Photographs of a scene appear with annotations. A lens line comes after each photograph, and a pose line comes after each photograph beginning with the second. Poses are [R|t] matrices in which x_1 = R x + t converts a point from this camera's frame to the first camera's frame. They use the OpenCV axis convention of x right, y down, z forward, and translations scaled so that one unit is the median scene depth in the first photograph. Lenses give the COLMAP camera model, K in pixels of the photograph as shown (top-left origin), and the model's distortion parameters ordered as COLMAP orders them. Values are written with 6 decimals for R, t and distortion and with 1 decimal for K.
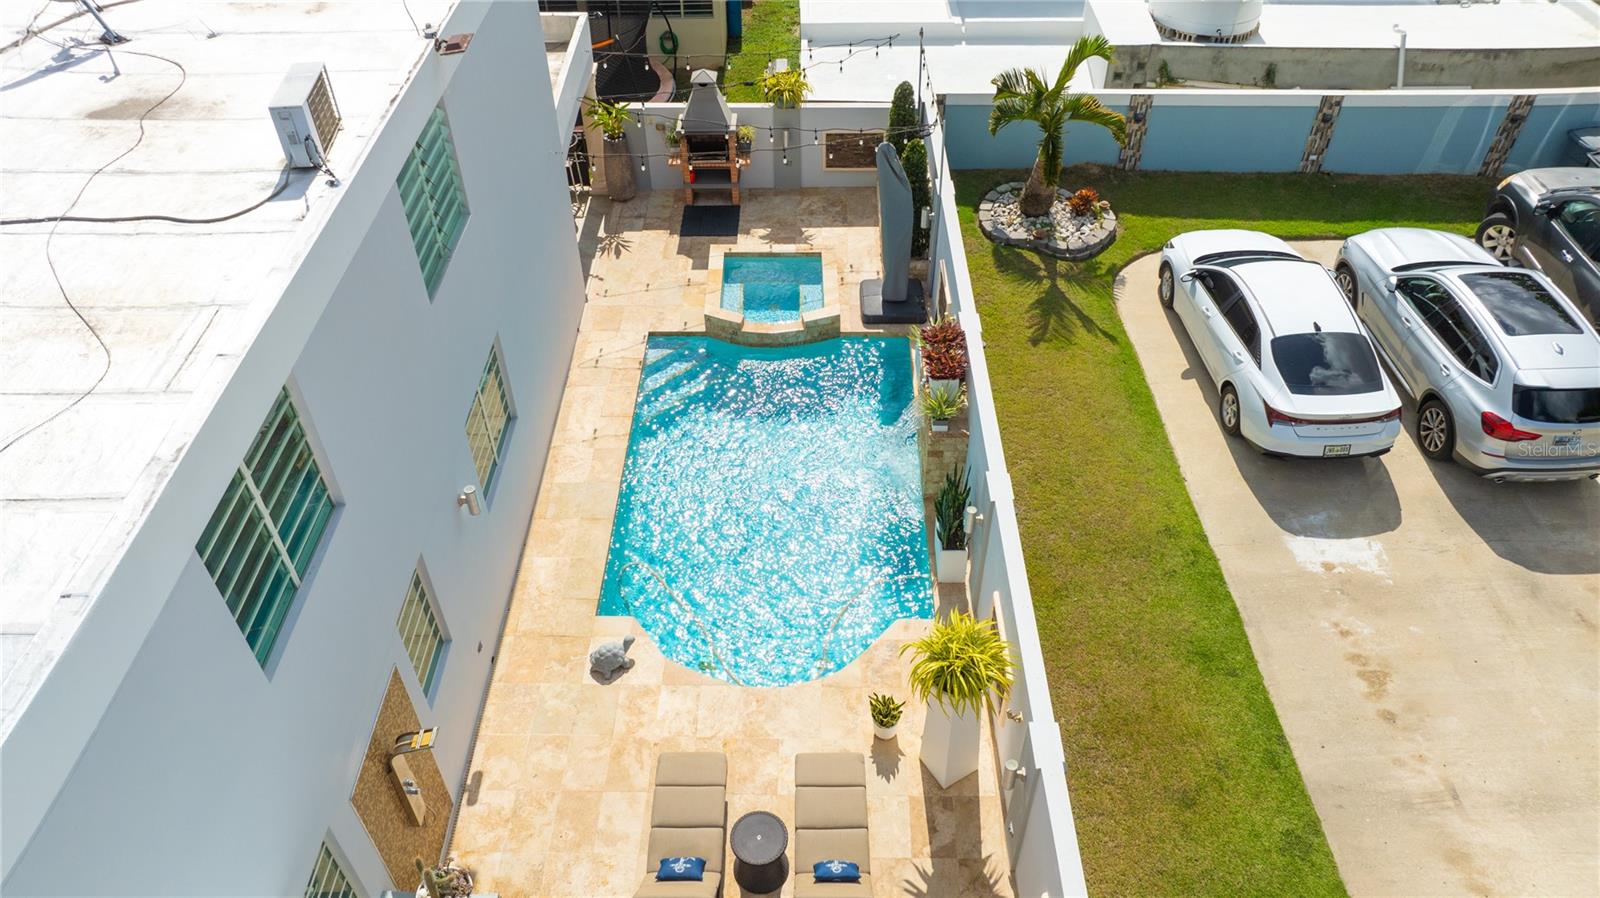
lens RADIAL K [[1128.3, 0, 801.5], [0, 1128.3, 448.9], [0, 0, 1]] dist [-0.030535, 0.027658]
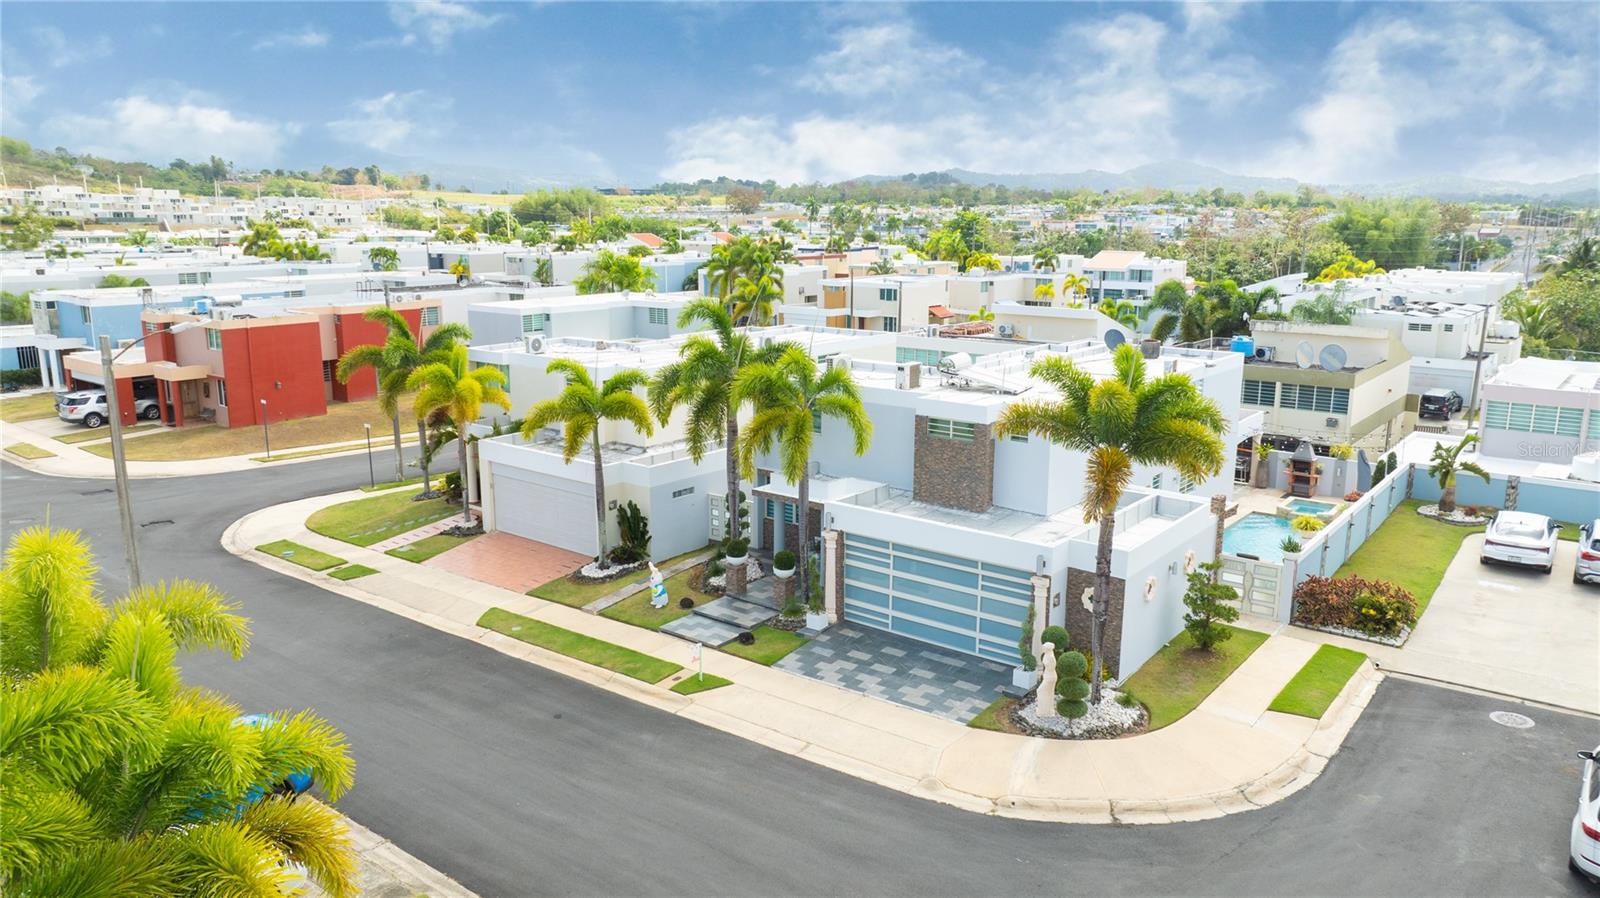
lens RADIAL K [[1128.3, 0, 802.2], [0, 1128.3, 446.4], [0, 0, 1]] dist [-0.030535, 0.027658]
pose [[0.784936, 0.129554, -0.605881, 0.718423], [-0.422098, 0.827669, -0.369861, 1.402637], [0.453552, 0.546058, 0.704352, -1.630252]]
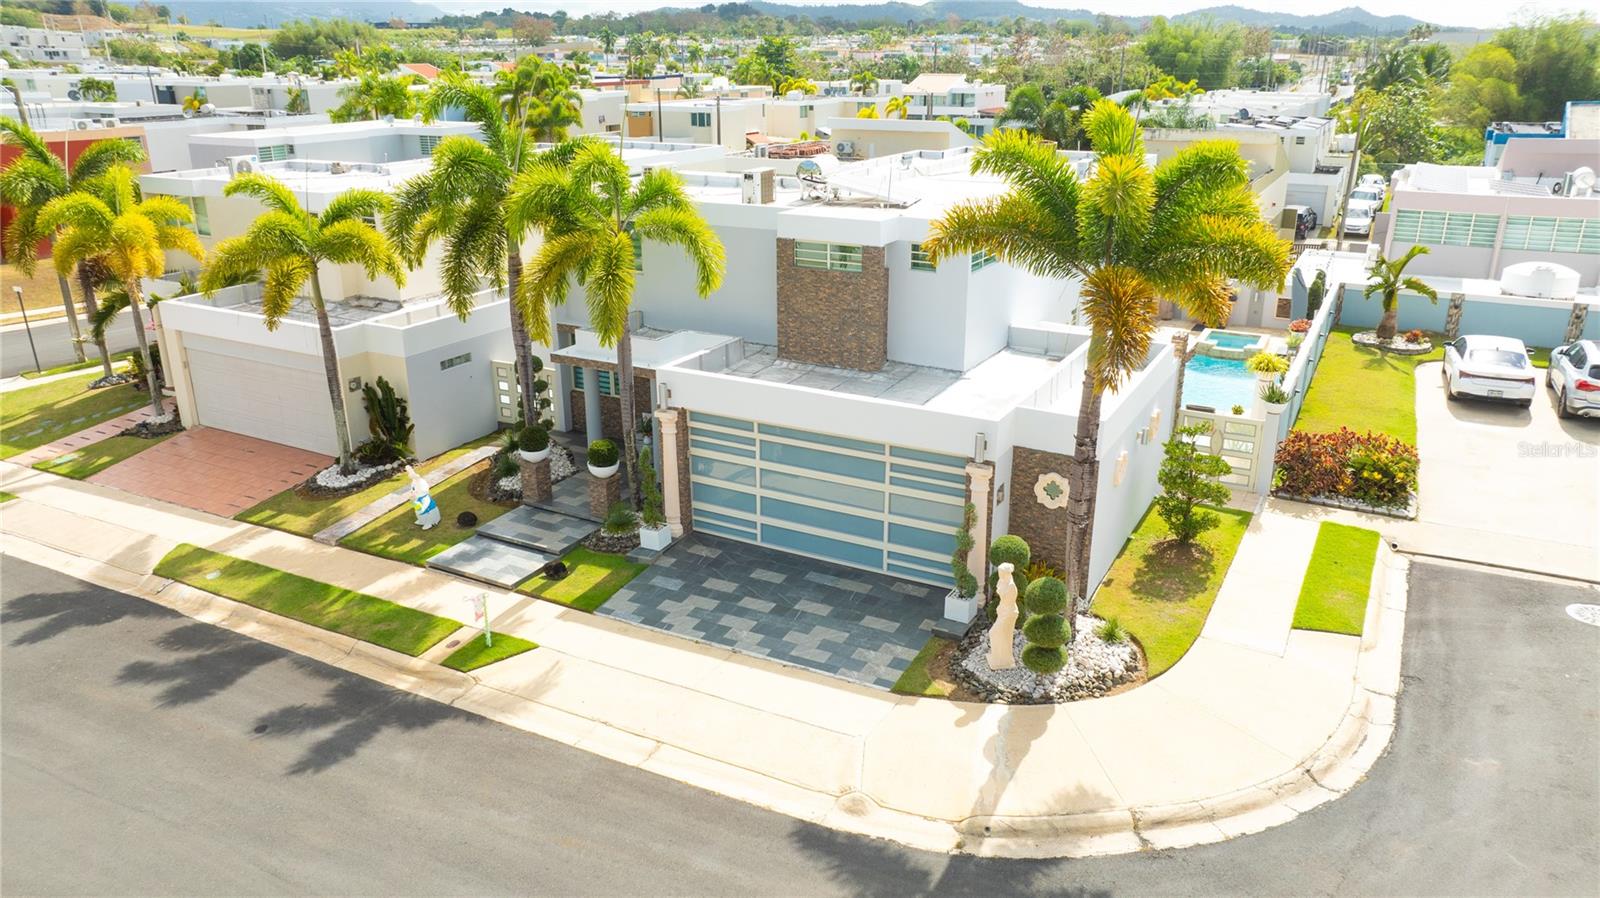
lens RADIAL K [[1128.3, 0, 801.3], [0, 1128.3, 448.5], [0, 0, 1]] dist [-0.030535, 0.027658]
pose [[0.878275, 0.159172, -0.450885, 0.302867], [-0.322032, 0.893945, -0.311703, 1.164563], [0.353452, 0.418960, 0.836388, -1.152667]]
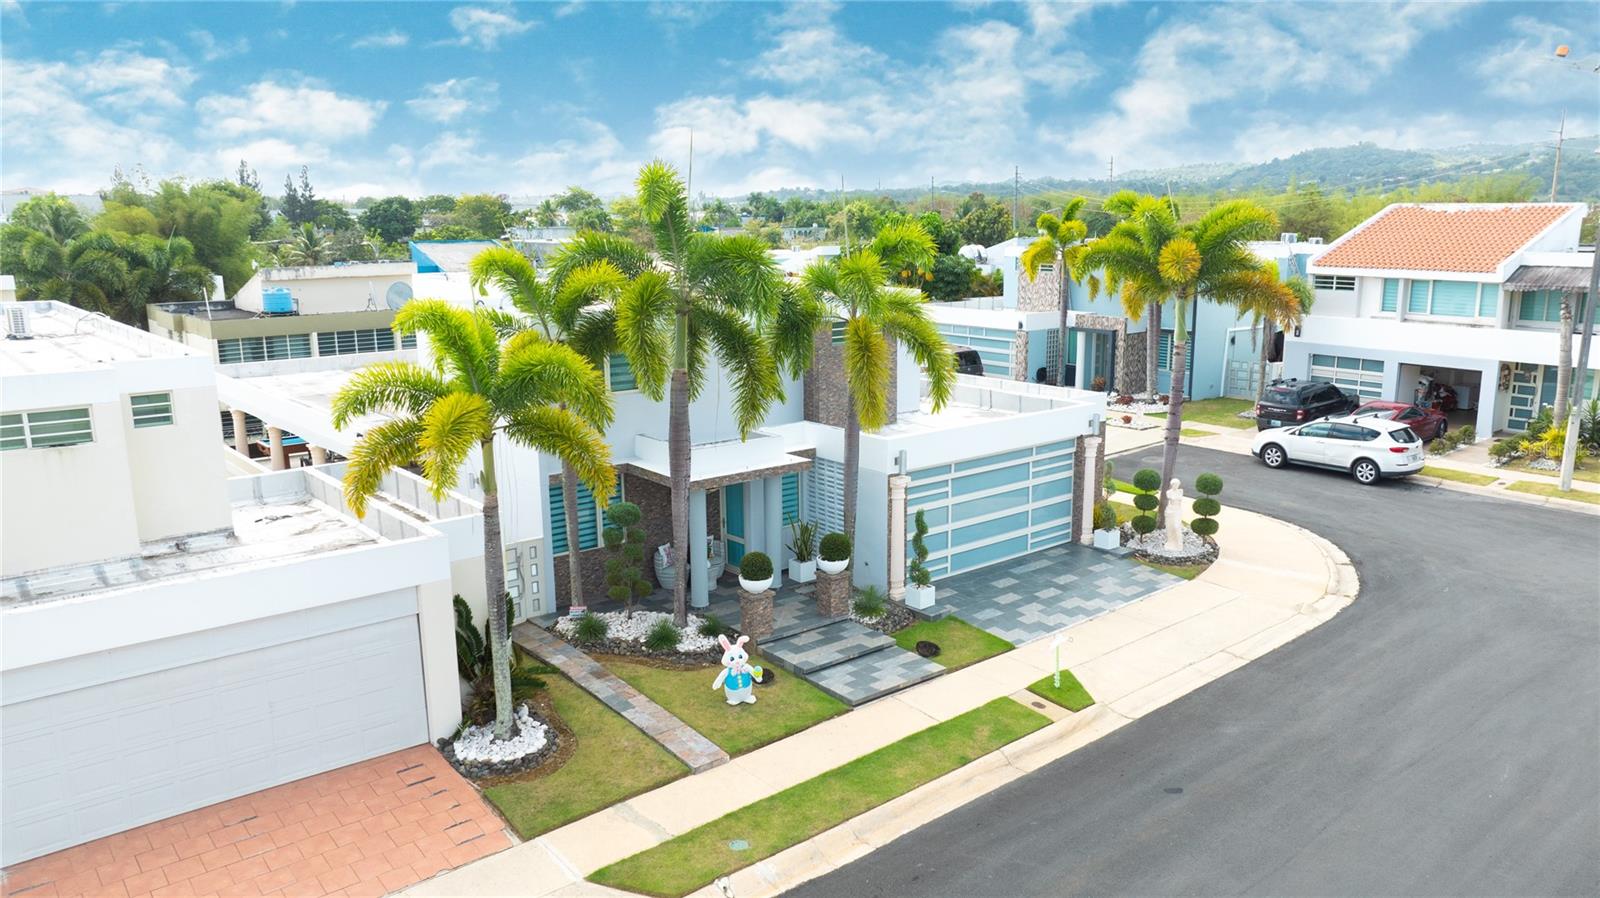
lens RADIAL K [[1197.8, 0, 847.0], [0, 1197.8, 422.2], [0, 0, 1]] dist [-0.020563, 0.007213]
pose [[0.751609, -0.116295, 0.649276, -1.778685], [0.448099, 0.812350, -0.373221, 1.248261], [-0.484036, 0.571457, 0.662681, -1.107621]]
